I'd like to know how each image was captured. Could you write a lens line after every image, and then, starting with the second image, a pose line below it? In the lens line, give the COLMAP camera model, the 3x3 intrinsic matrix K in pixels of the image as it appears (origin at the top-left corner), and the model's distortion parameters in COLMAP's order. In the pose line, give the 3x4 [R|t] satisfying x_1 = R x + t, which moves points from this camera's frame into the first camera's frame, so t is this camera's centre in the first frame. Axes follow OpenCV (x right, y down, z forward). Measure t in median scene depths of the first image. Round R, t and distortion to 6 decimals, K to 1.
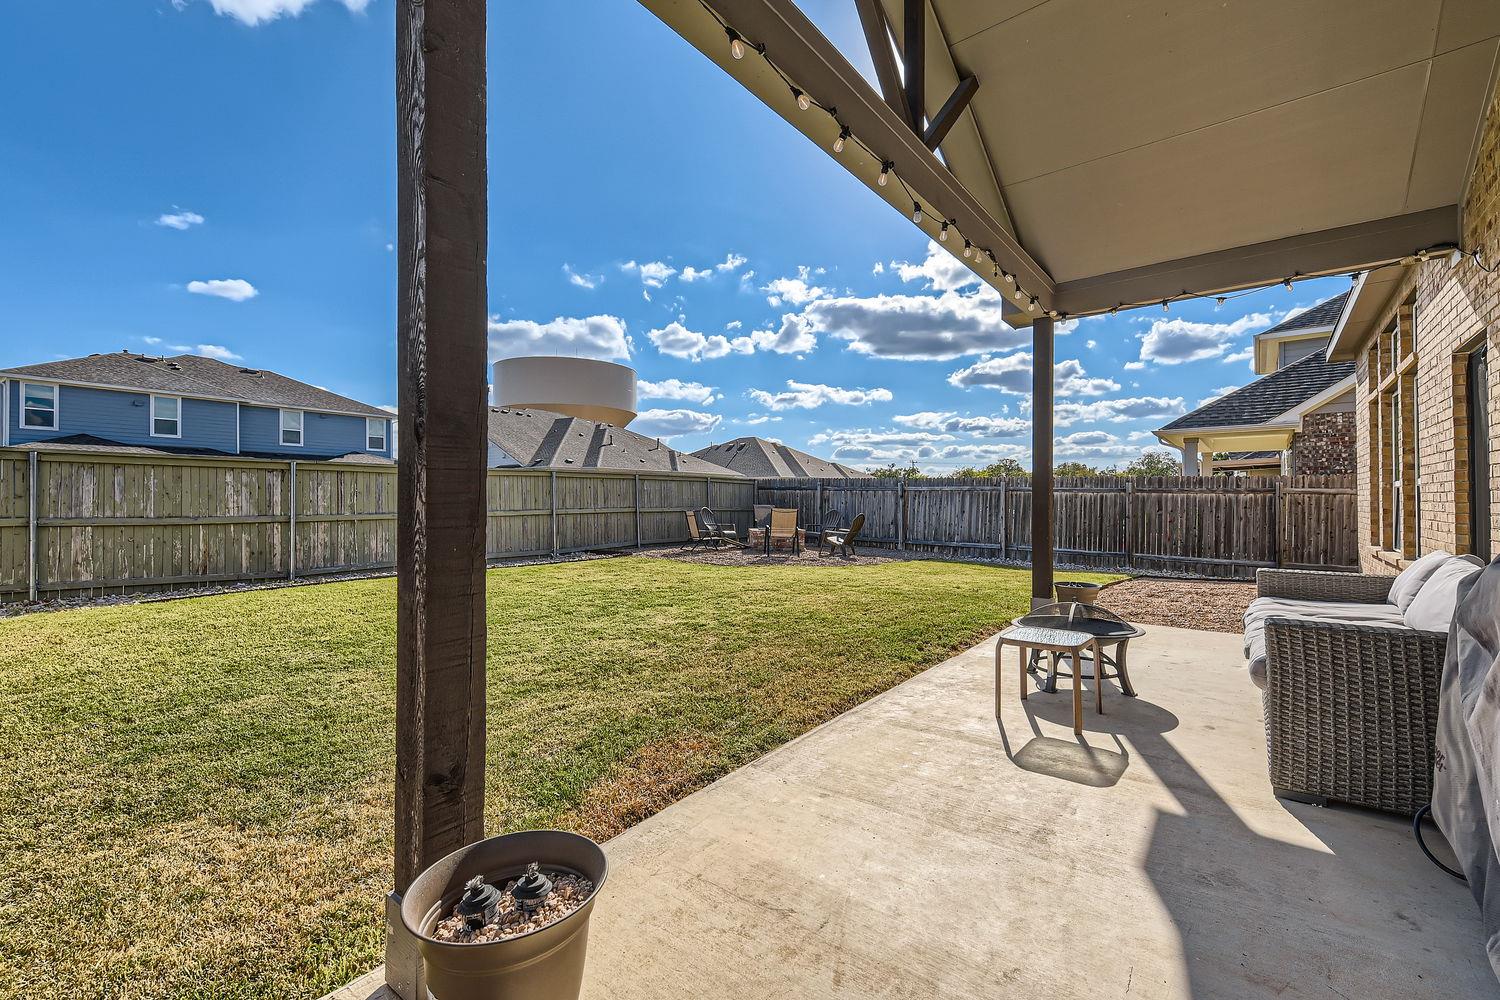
lens RADIAL K [[635.4, 0, 750.0], [0, 635.4, 500.0], [0, 0, 1]] dist [0.011713, -0.000088]
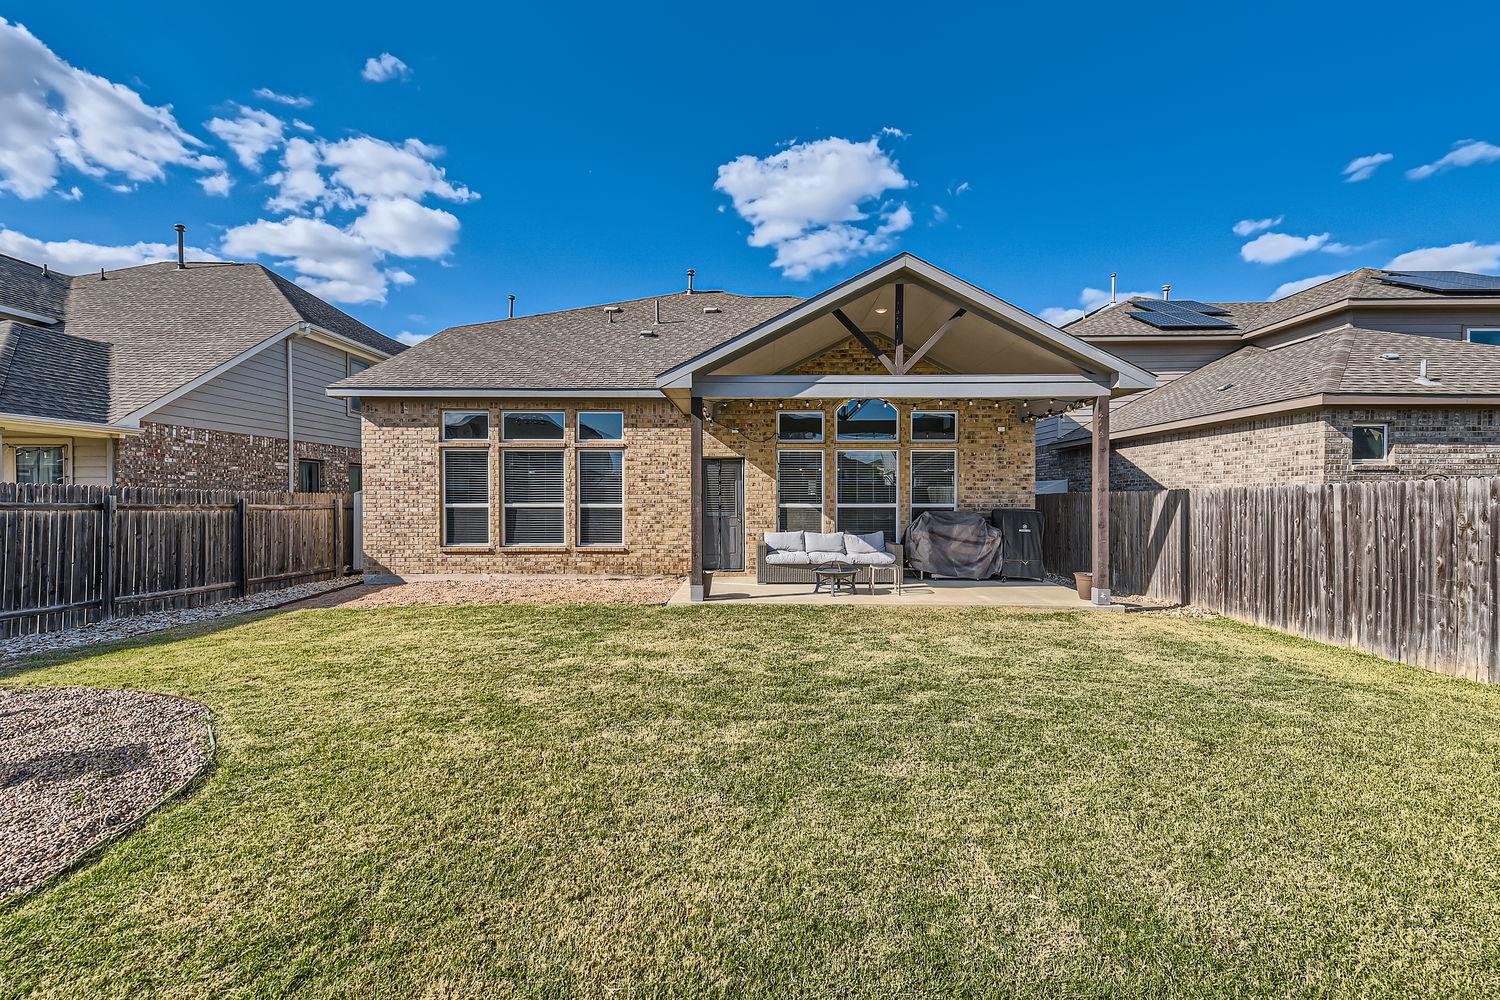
lens RADIAL K [[635.4, 0, 750.0], [0, 635.4, 500.0], [0, 0, 1]] dist [0.011713, -0.000088]
pose [[-0.629300, -0.003140, 0.777156, -0.381881], [-0.002459, 0.999995, 0.002050, -0.026054], [-0.777159, -0.000621, -0.629304, 0.918226]]
